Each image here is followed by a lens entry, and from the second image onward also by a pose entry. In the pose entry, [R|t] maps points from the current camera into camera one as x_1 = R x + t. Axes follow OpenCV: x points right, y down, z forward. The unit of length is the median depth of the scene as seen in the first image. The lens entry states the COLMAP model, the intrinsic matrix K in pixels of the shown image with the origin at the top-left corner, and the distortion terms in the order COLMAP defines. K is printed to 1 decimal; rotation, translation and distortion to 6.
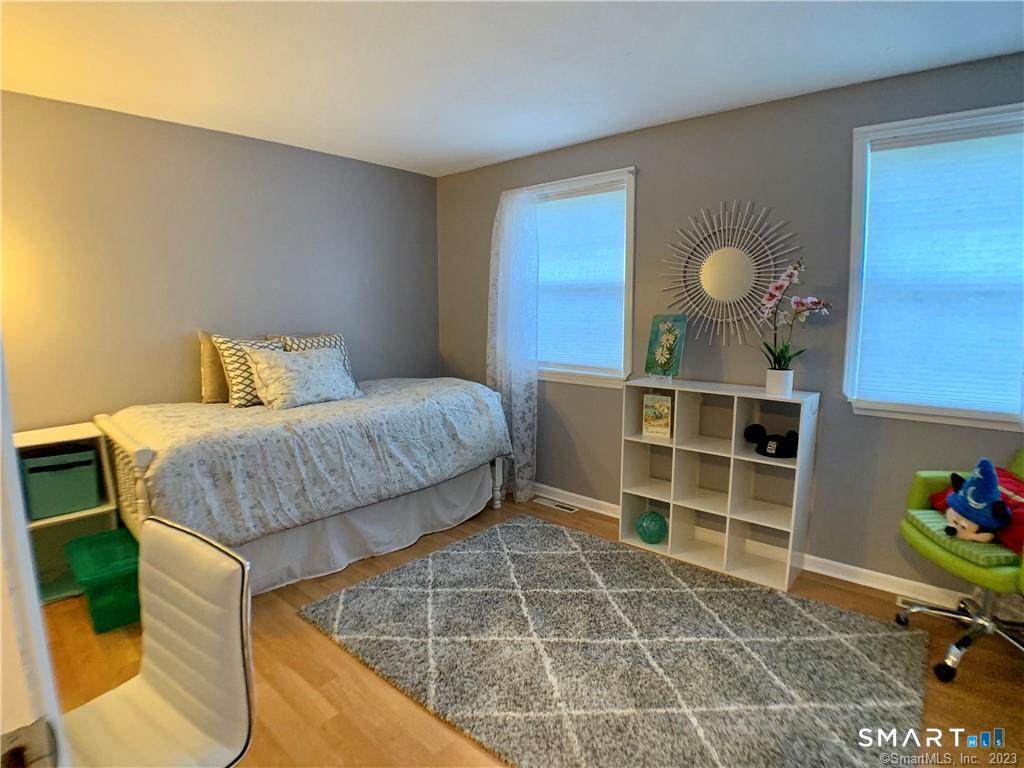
lens RADIAL K [[538.0, 0, 506.4], [0, 538.0, 381.3], [0, 0, 1]] dist [-0.103352, 0.020598]
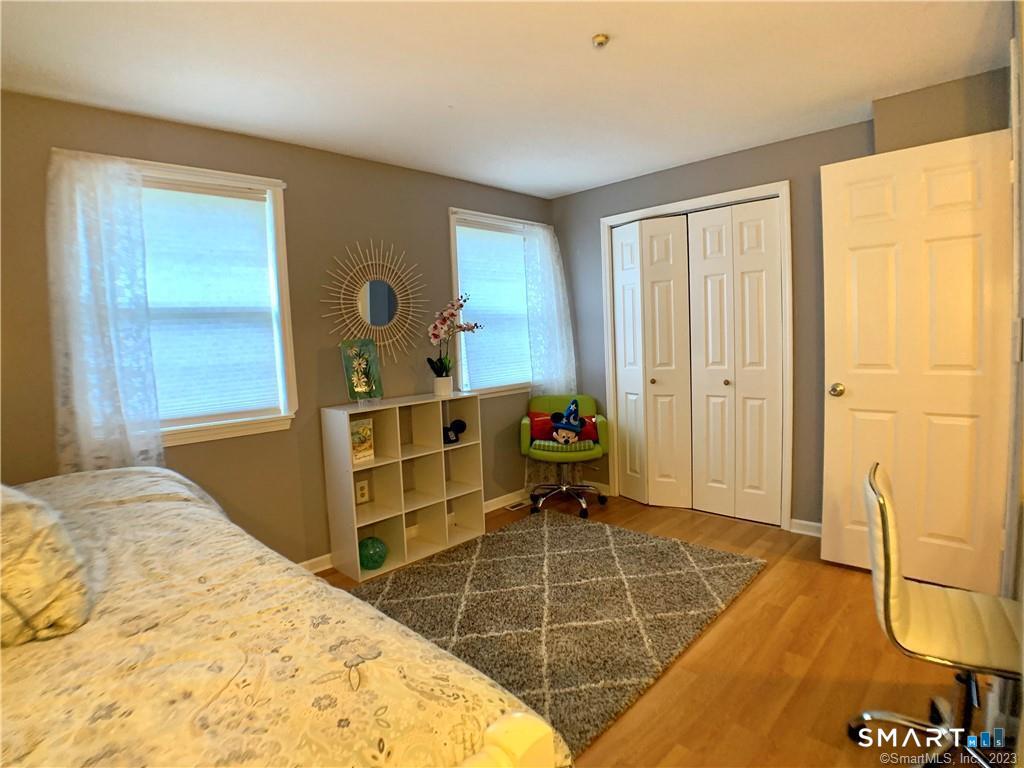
lens RADIAL K [[538.0, 0, 506.4], [0, 538.0, 381.3], [0, 0, 1]] dist [-0.103352, 0.020598]
pose [[0.042079, -0.083549, 0.995615, -0.756645], [0.172623, 0.982119, 0.075121, -0.079351], [-0.984089, 0.168705, 0.055749, 0.717898]]
